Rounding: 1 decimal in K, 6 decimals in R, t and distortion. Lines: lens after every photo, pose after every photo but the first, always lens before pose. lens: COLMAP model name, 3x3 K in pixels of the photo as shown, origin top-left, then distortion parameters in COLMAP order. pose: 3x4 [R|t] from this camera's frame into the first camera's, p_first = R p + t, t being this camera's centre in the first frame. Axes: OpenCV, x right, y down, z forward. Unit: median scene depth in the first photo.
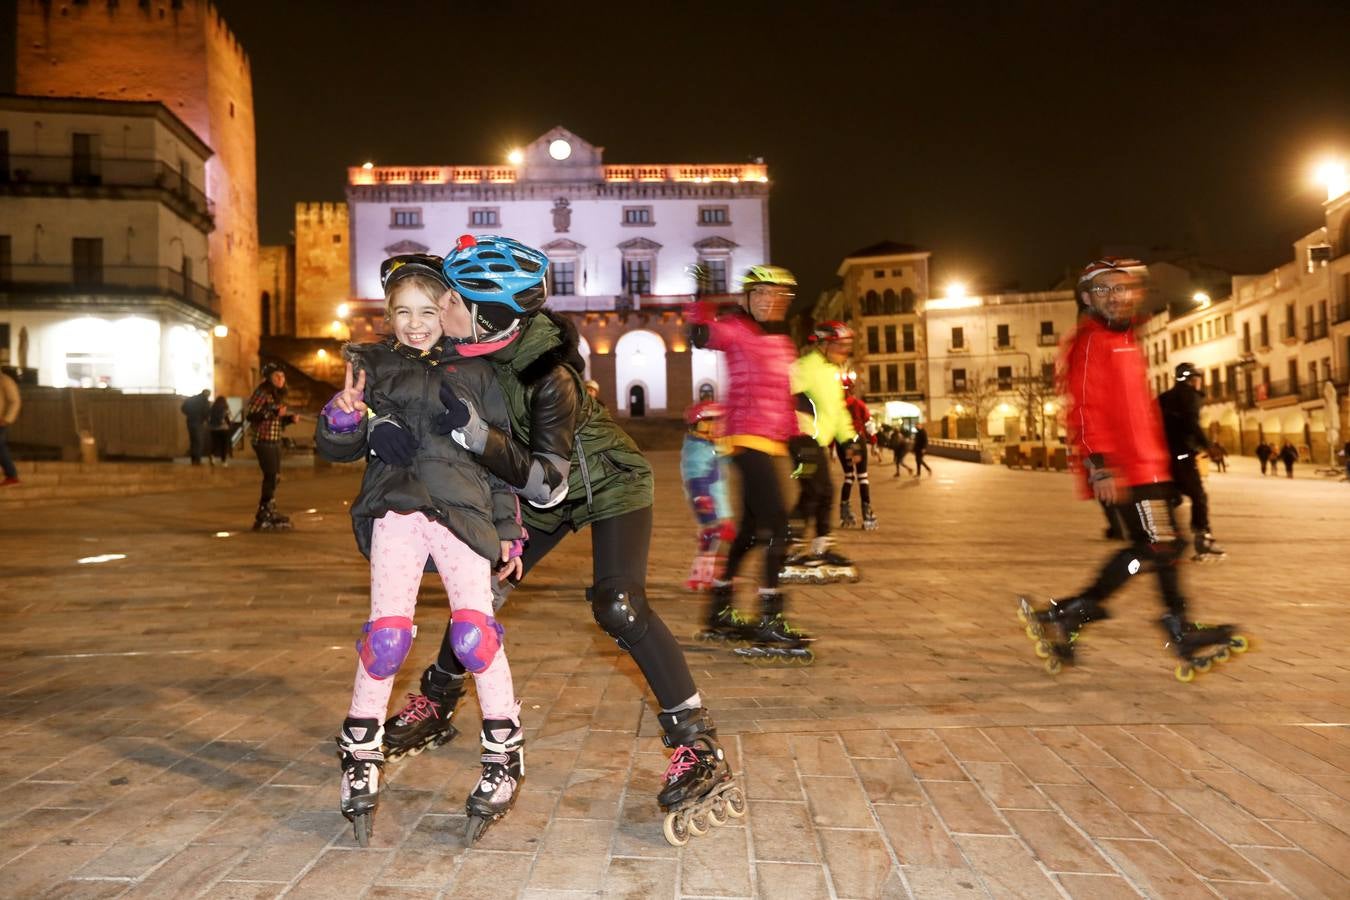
lens RADIAL K [[1017.9, 0, 681.1], [0, 1017.9, 452.6], [0, 0, 1]] dist [-0.011521, 0.067122]
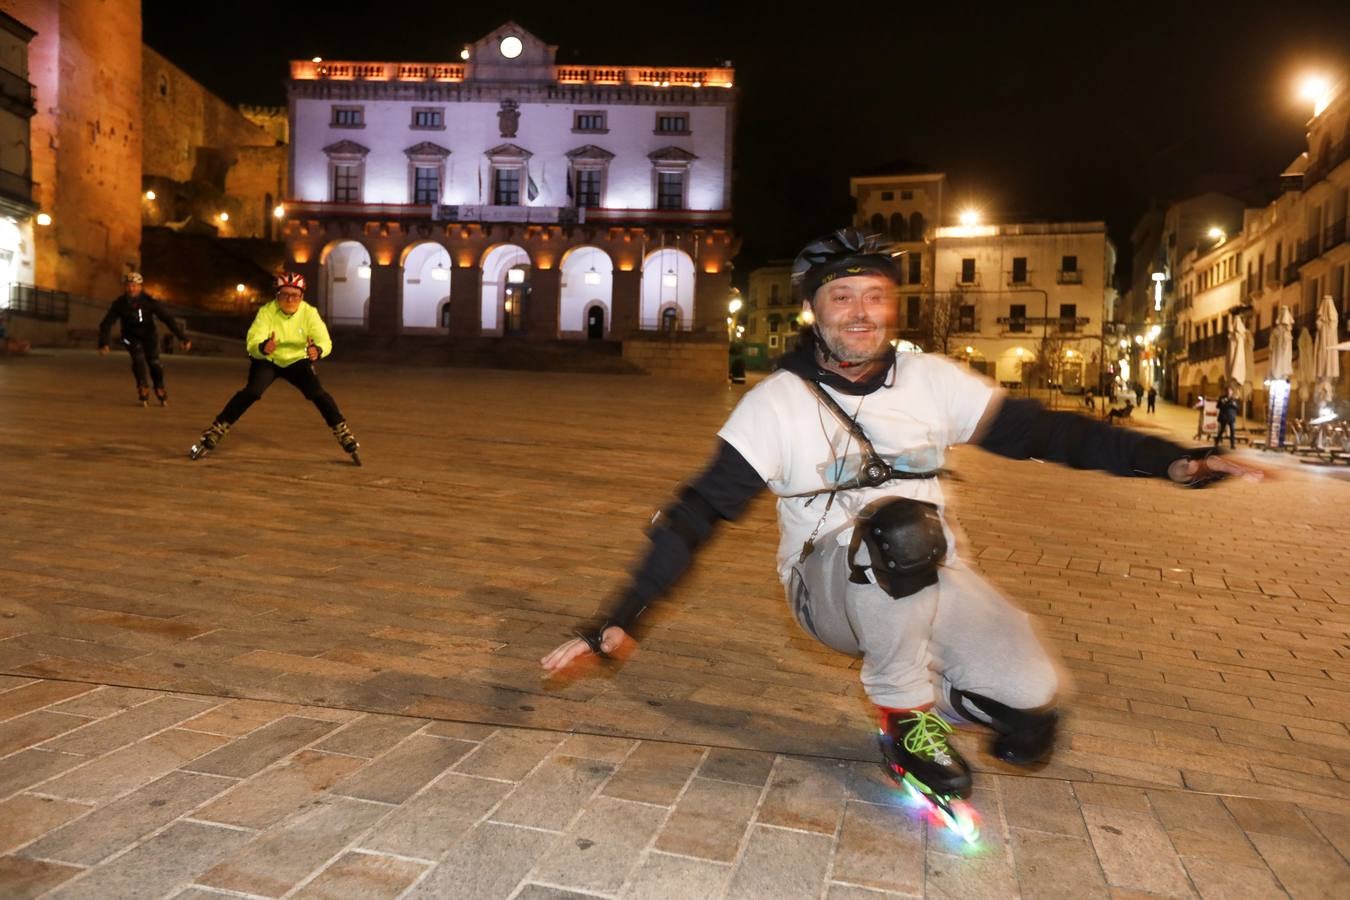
lens RADIAL K [[1107.8, 0, 680.8], [0, 1107.8, 446.7], [0, 0, 1]] dist [0.009969, 0.045134]
pose [[0.991842, 0.059995, -0.112469, 0.177576], [-0.054402, 0.997156, 0.052163, 0.006152], [0.115279, -0.045619, 0.992285, -0.009515]]
